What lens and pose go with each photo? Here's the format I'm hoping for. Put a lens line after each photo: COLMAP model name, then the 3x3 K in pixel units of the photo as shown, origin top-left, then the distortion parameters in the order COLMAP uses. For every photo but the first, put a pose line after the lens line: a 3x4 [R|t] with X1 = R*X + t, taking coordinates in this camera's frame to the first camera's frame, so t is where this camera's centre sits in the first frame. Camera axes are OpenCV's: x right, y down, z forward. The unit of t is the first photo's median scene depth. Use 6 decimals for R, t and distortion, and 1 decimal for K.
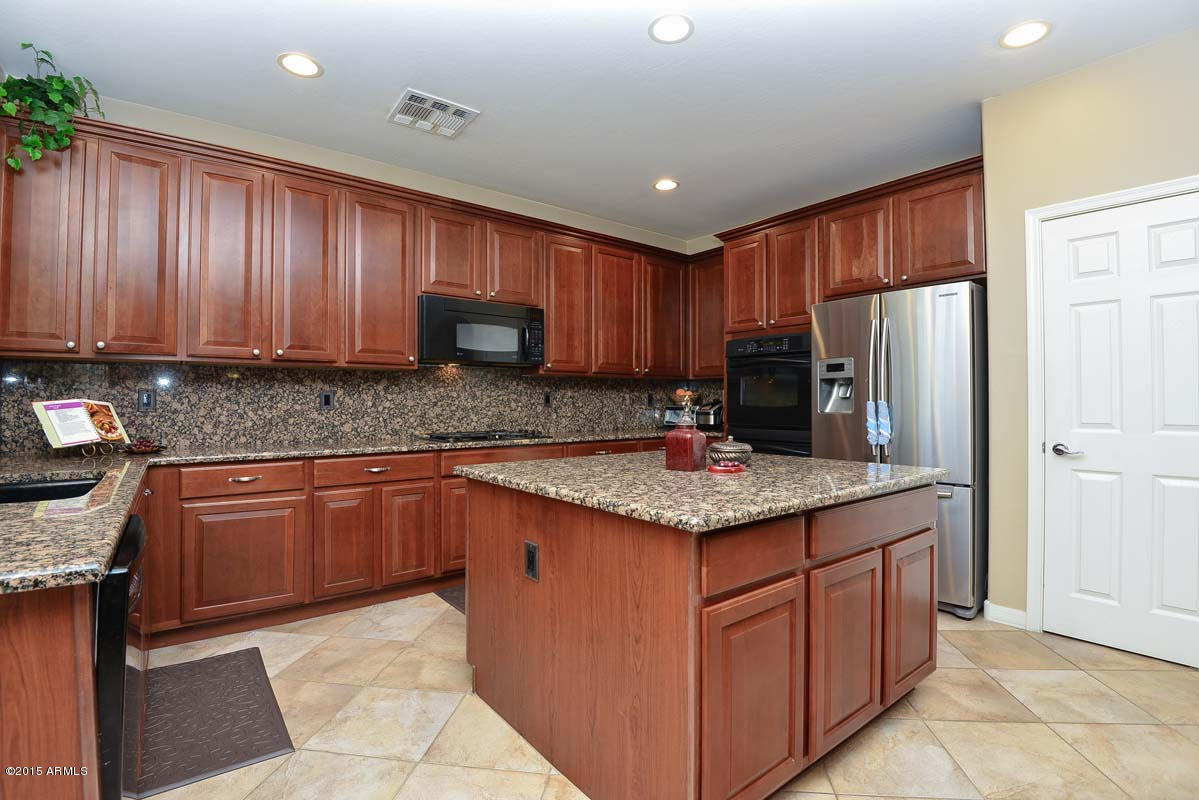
lens RADIAL K [[552.7, 0, 600.8], [0, 552.7, 396.9], [0, 0, 1]] dist [-0.018792, -0.014018]
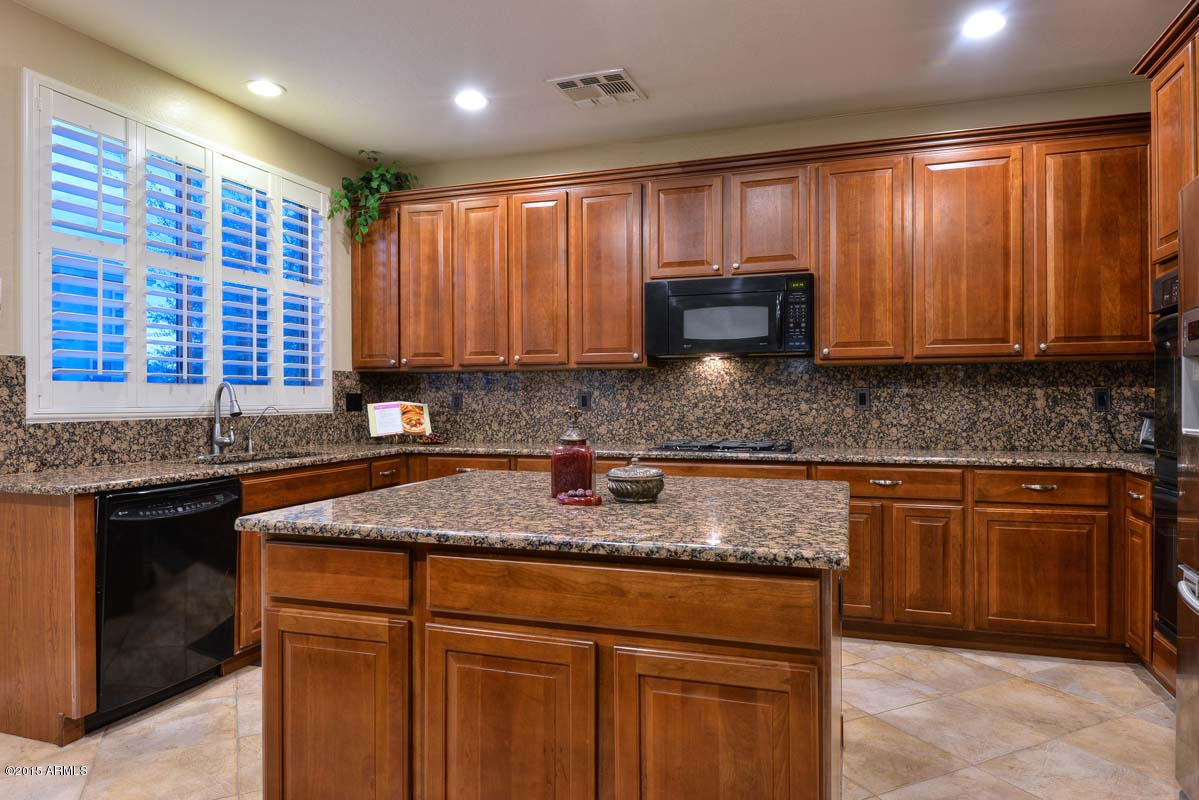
lens RADIAL K [[754.9, 0, 597.0], [0, 754.9, 397.0], [0, 0, 1]] dist [0.014436, -0.021445]
pose [[0.544642, -0.001165, -0.838668, 0.634302], [0.011282, 0.999919, 0.005937, -0.009091], [0.838593, -0.012695, 0.544611, 0.263071]]
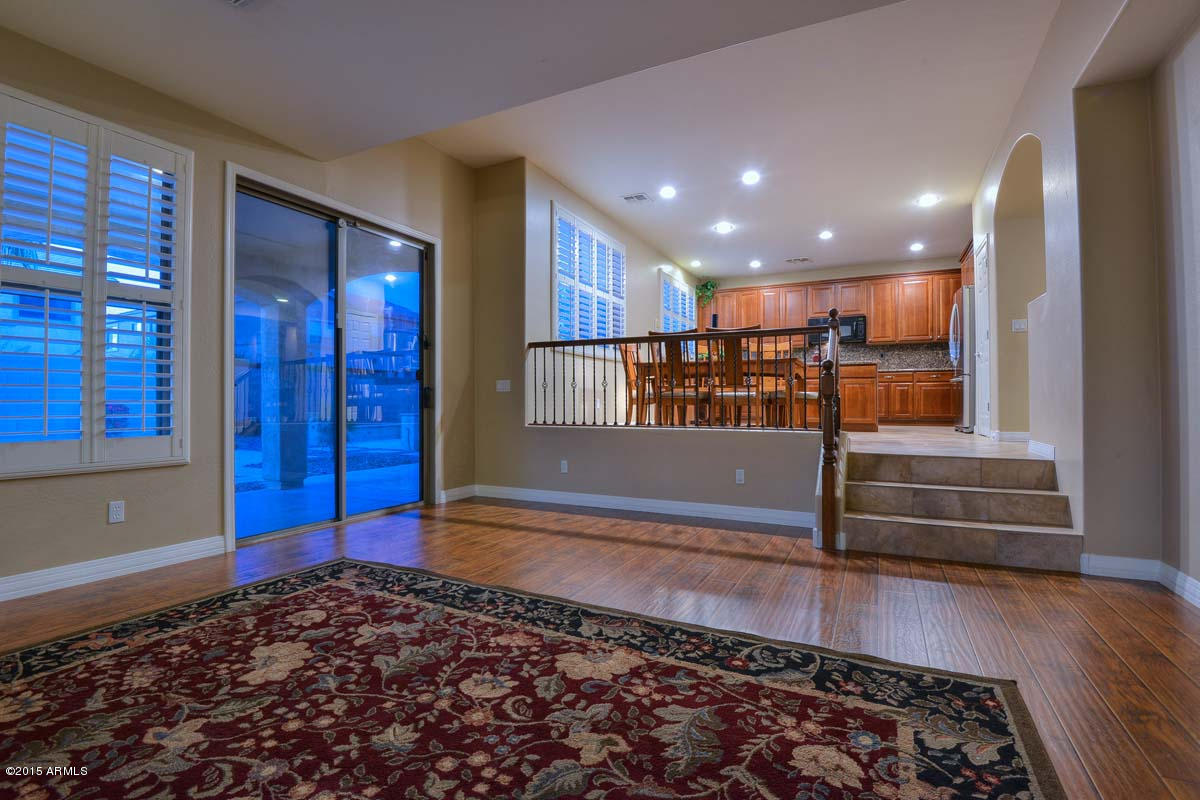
lens RADIAL K [[553.2, 0, 597.5], [0, 553.2, 397.4], [0, 0, 1]] dist [-0.018792, -0.014018]
pose [[0.422831, -0.005598, -0.906191, 1.674611], [0.008344, 0.999963, -0.002285, 0.197782], [0.906170, -0.006595, 0.422861, -1.092386]]
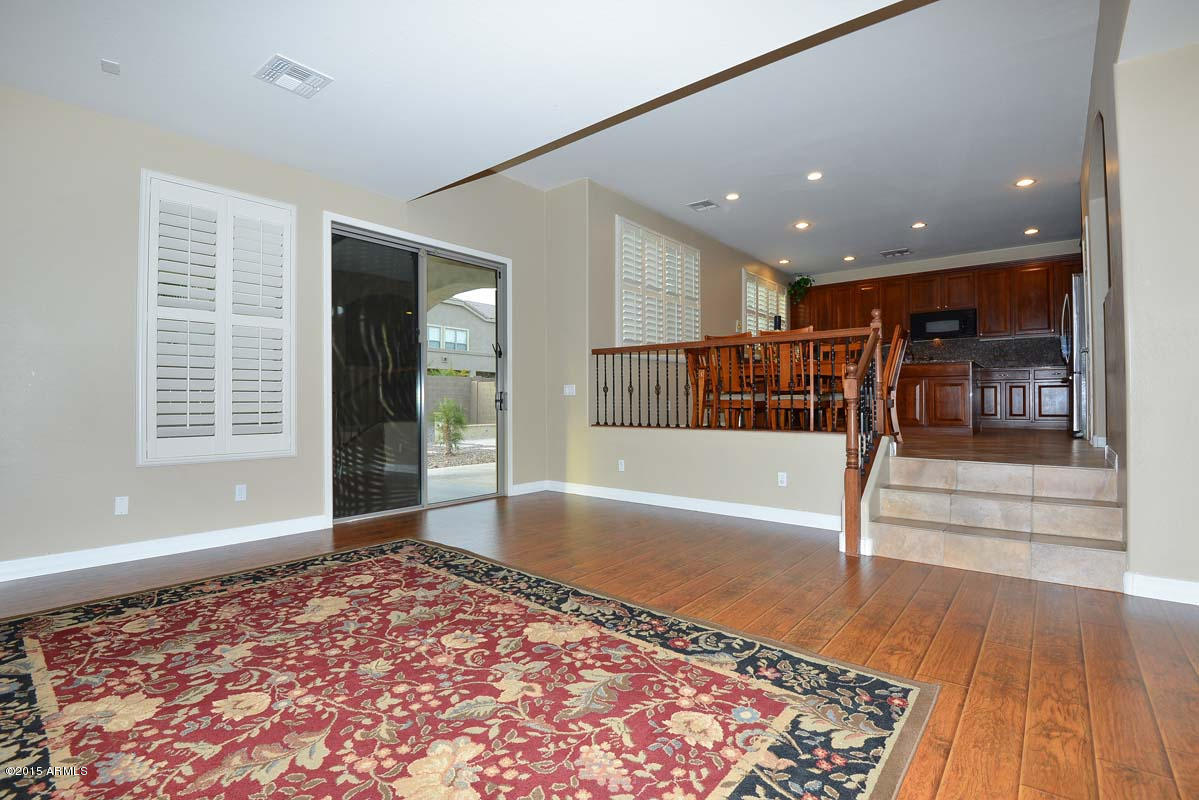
lens RADIAL K [[552.7, 0, 596.2], [0, 552.7, 397.9], [0, 0, 1]] dist [-0.018792, -0.014018]
pose [[0.207592, -0.005776, -0.978199, 1.820173], [0.013151, 0.999909, -0.003114, 0.190738], [0.978127, -0.012218, 0.207649, -0.943838]]
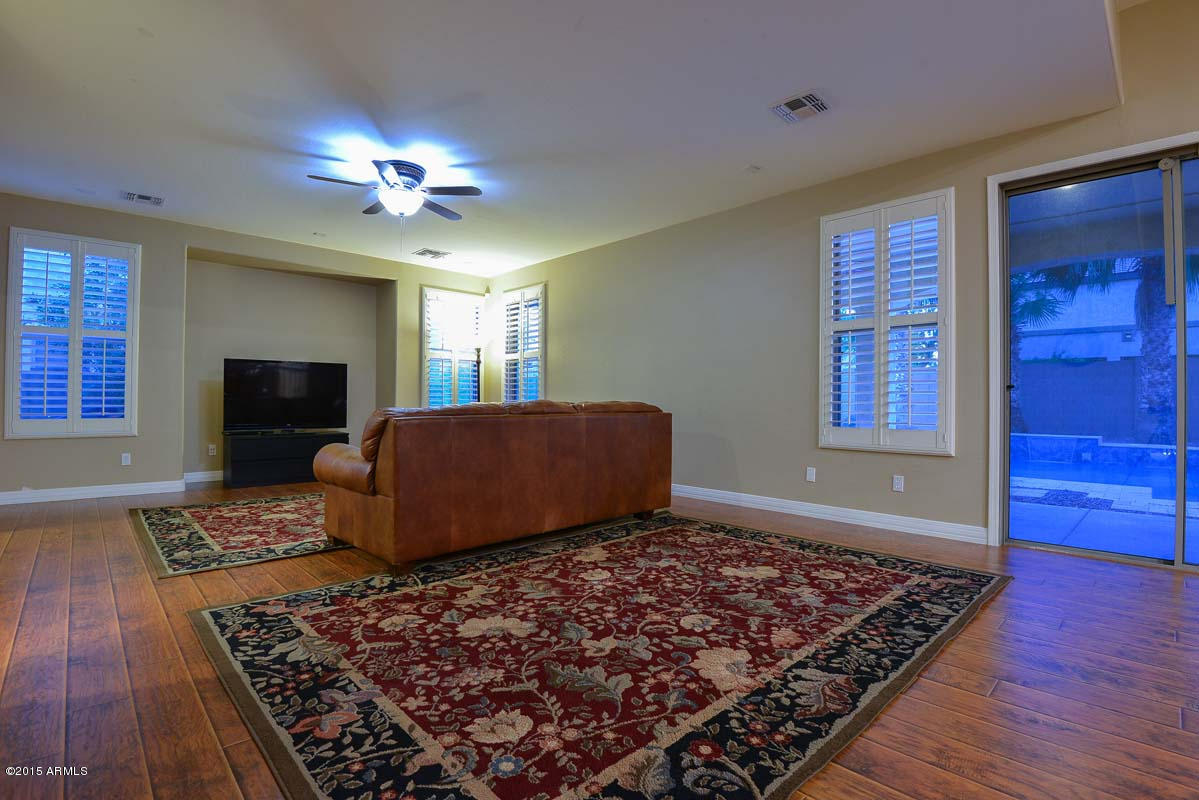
lens RADIAL K [[552.7, 0, 593.8], [0, 552.7, 398.0], [0, 0, 1]] dist [-0.018792, -0.014018]
pose [[-0.994978, -0.007956, -0.099779, 1.347951], [-0.006714, 0.999896, -0.012774, 0.206657], [0.099871, -0.012040, -0.994928, -0.305949]]
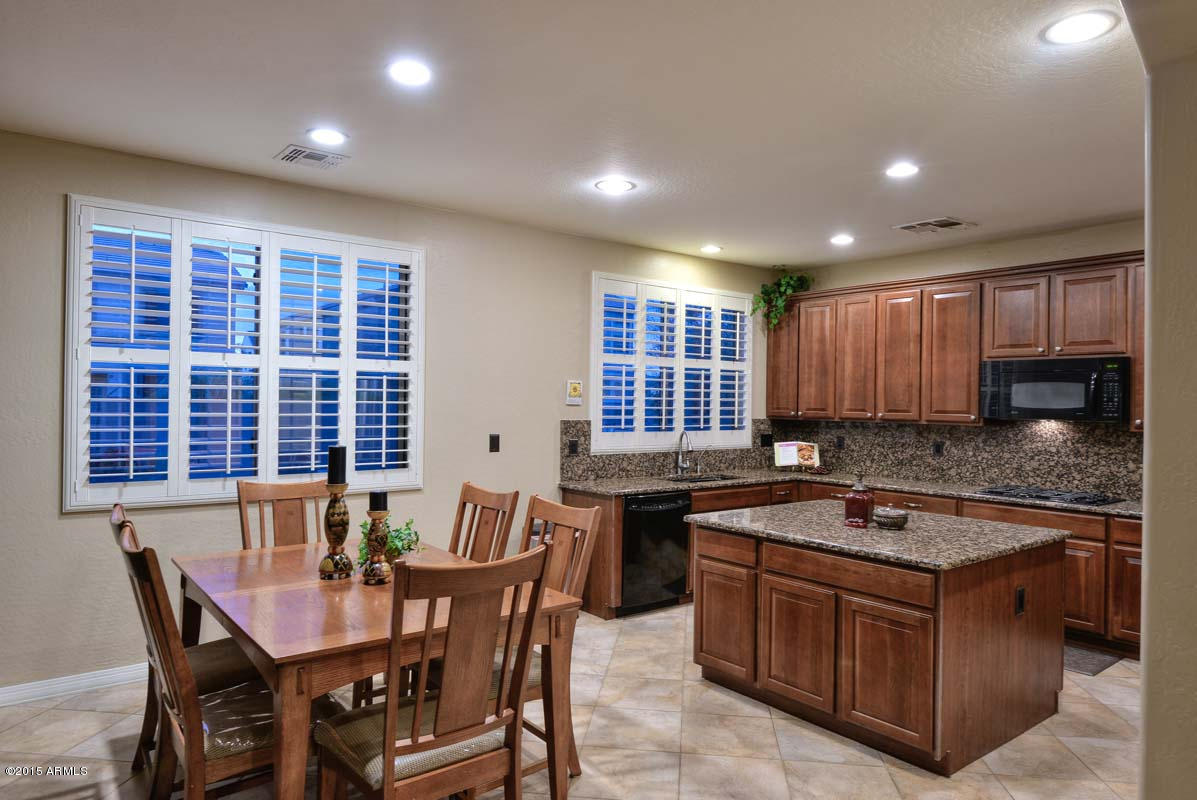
lens RADIAL K [[753.6, 0, 602.2], [0, 753.6, 401.3], [0, 0, 1]] dist [0.014436, -0.021445]
pose [[-0.000230, 0.002606, -0.999997, 1.199423], [-0.004133, 0.999988, 0.002606, -0.100728], [0.999991, 0.004134, -0.000219, 0.213336]]
